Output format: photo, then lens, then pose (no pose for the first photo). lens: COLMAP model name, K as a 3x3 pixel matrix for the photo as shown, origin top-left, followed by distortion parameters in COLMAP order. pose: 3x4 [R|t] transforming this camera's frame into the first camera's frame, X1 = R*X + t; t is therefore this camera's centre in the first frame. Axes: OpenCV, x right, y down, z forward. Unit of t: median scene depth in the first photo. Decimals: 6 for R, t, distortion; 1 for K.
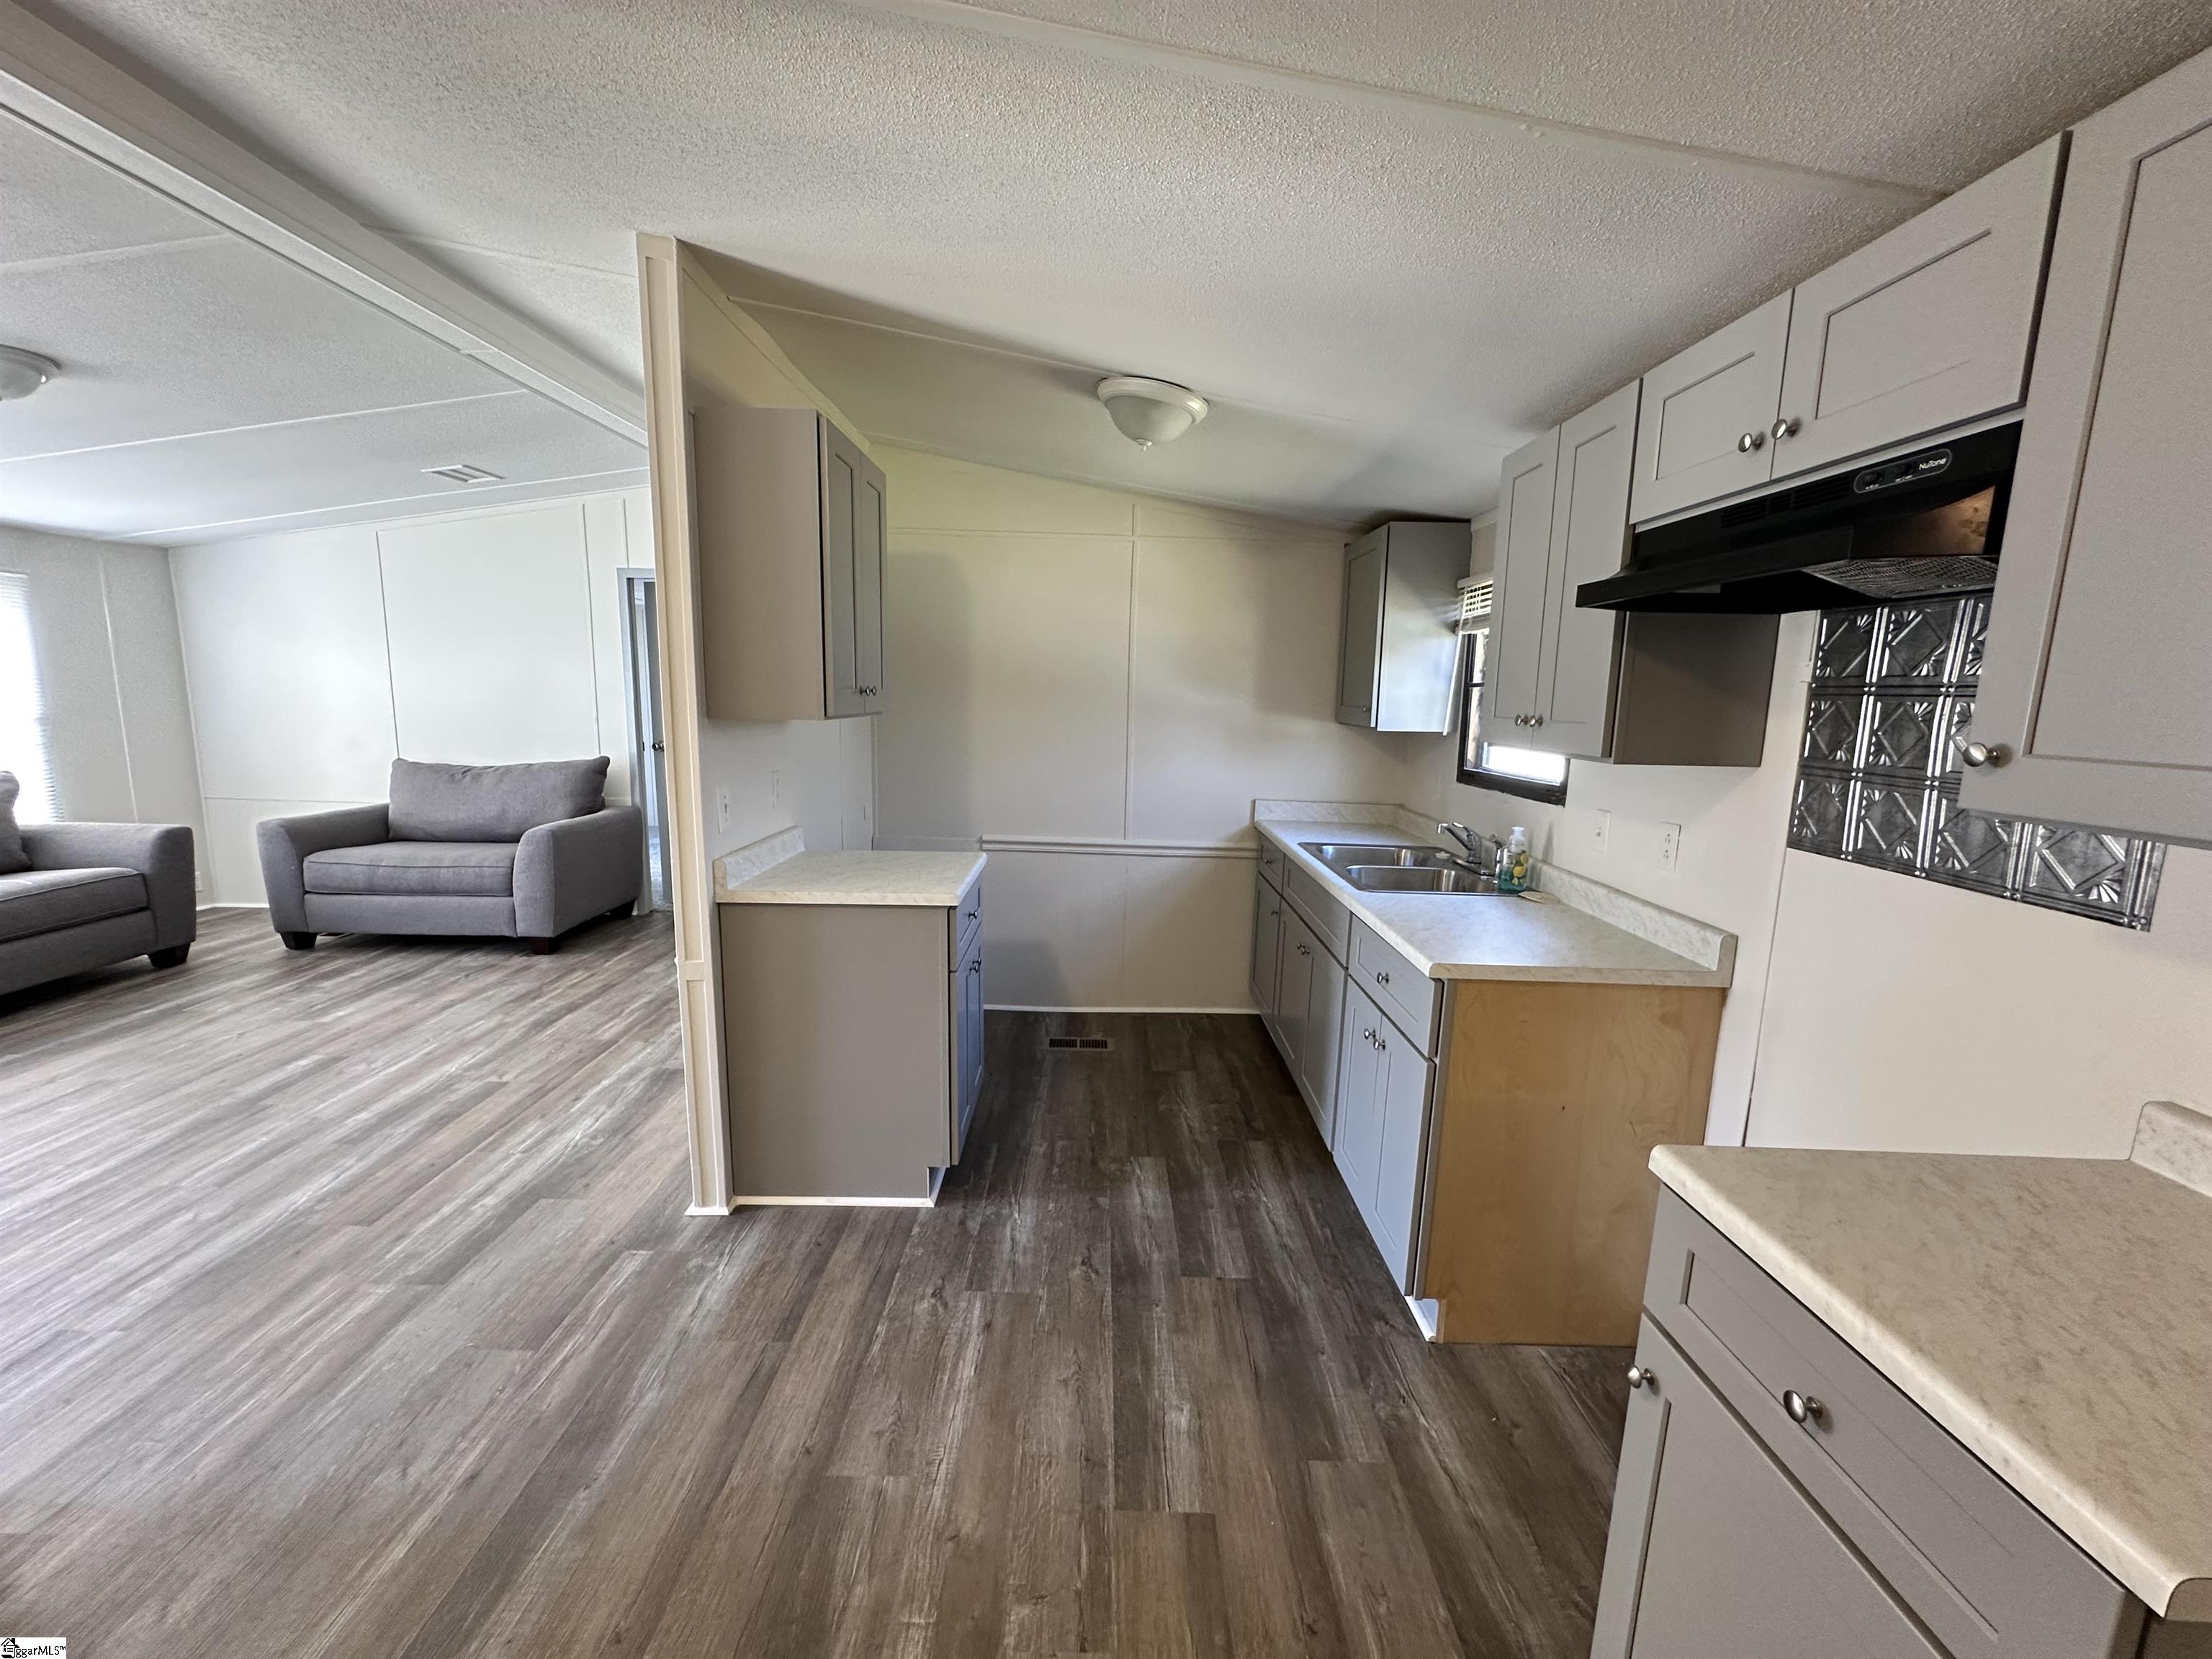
lens RADIAL K [[886.3, 0, 1106.0], [0, 886.3, 829.5], [0, 0, 1]] dist [-0.002310, -0.000612]
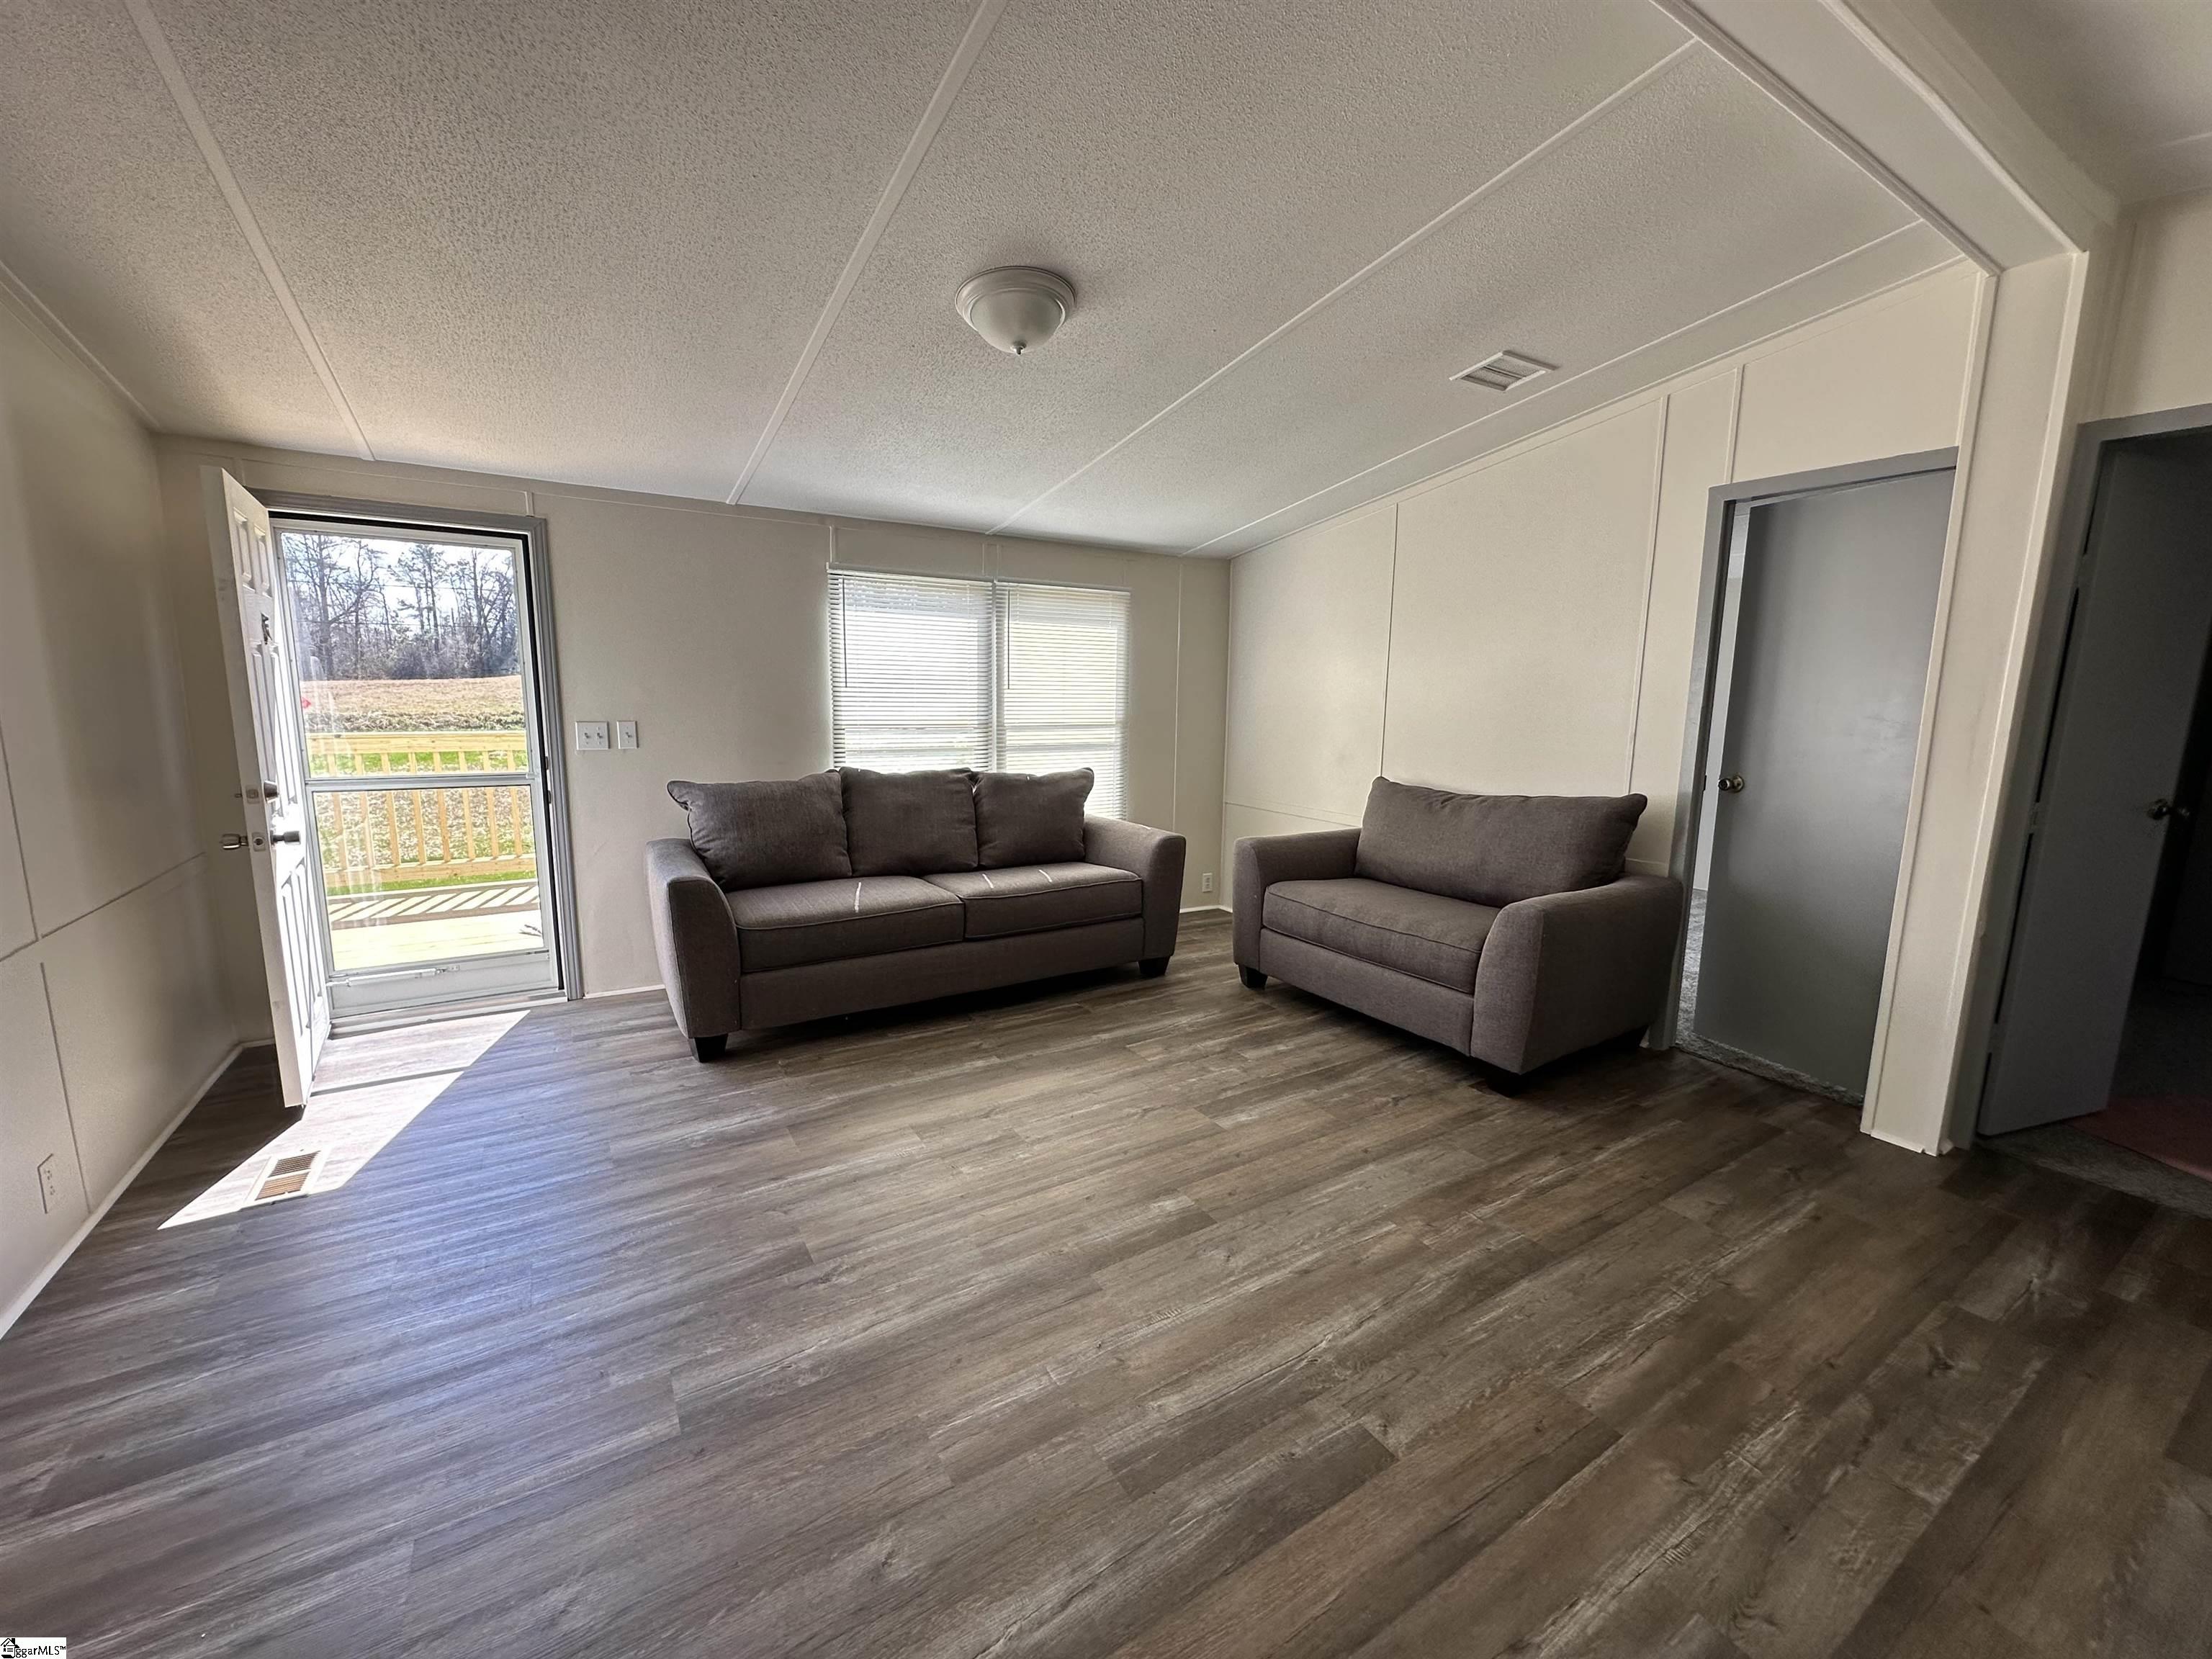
lens RADIAL K [[886.3, 0, 1106.0], [0, 886.3, 829.5], [0, 0, 1]] dist [-0.002310, -0.000612]
pose [[0.527930, 0.113257, -0.841702, -0.292797], [-0.131692, 0.989998, 0.050612, -0.050168], [0.839015, 0.084126, 0.537565, 0.433878]]
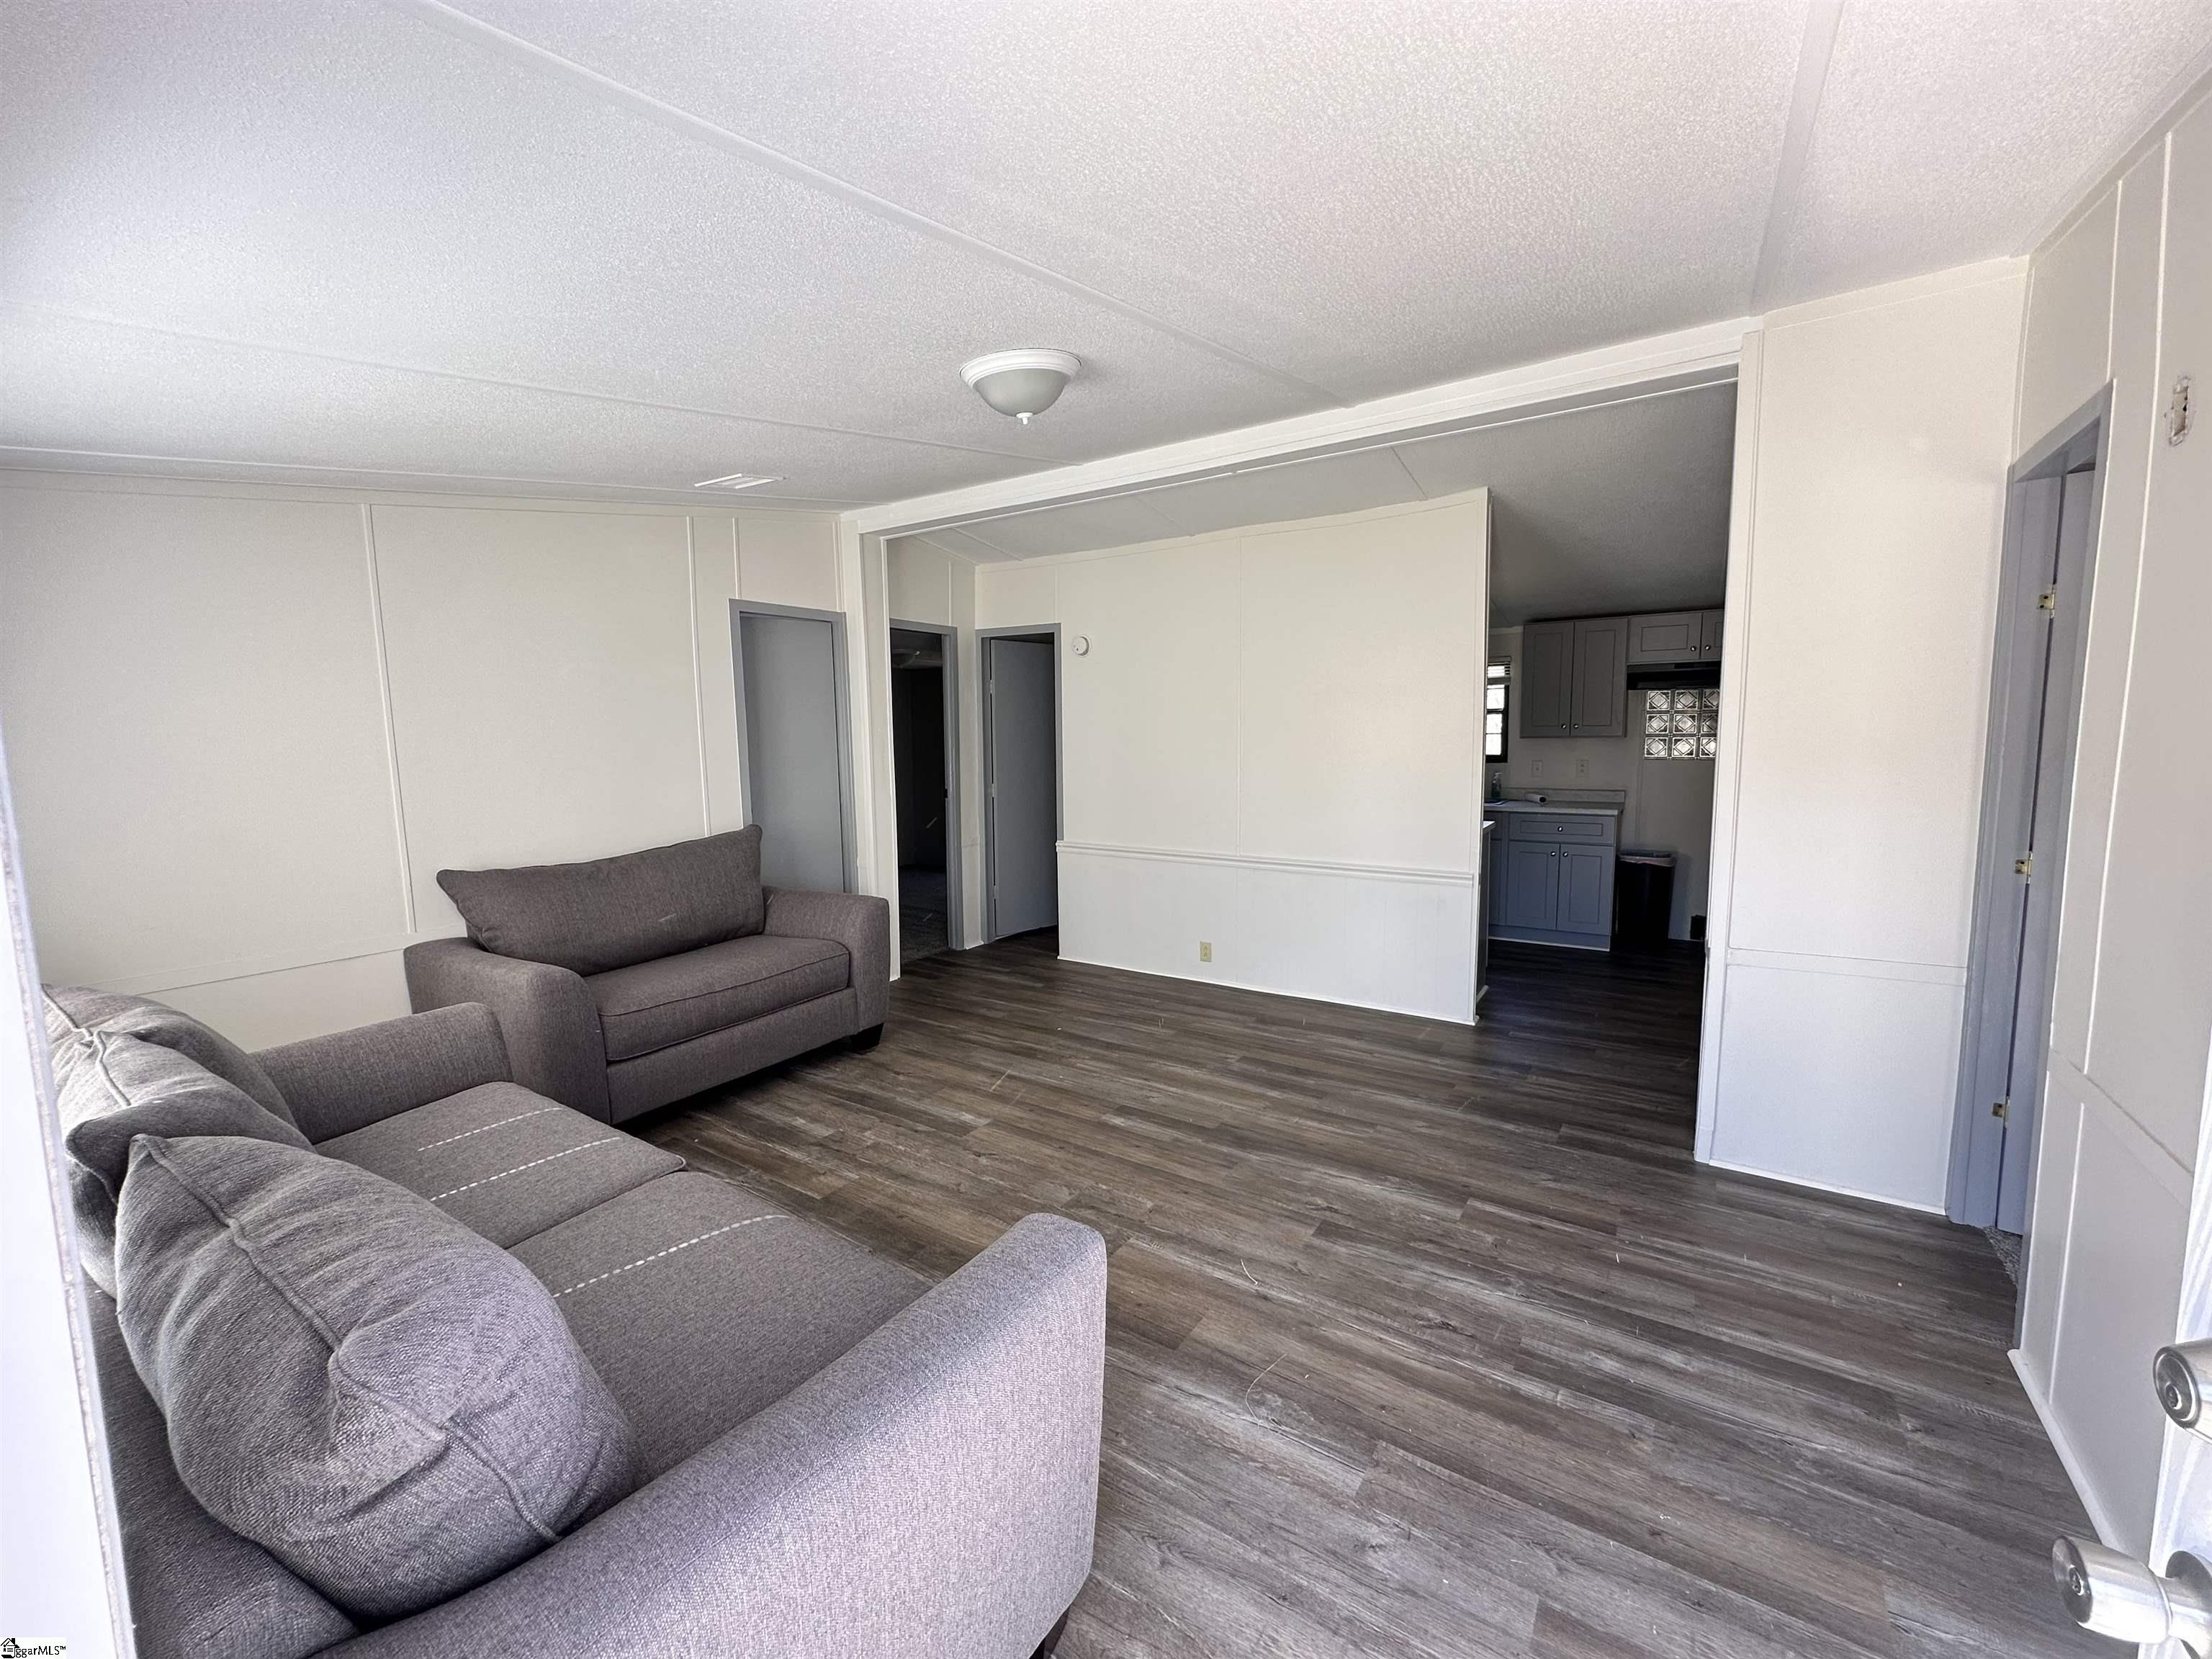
lens RADIAL K [[886.3, 0, 1106.0], [0, 886.3, 829.5], [0, 0, 1]] dist [-0.002310, -0.000612]
pose [[0.553189, -0.124839, 0.823649, -1.328346], [0.156161, 0.986721, 0.044672, -0.079369], [-0.818288, 0.103910, 0.565338, 0.332656]]
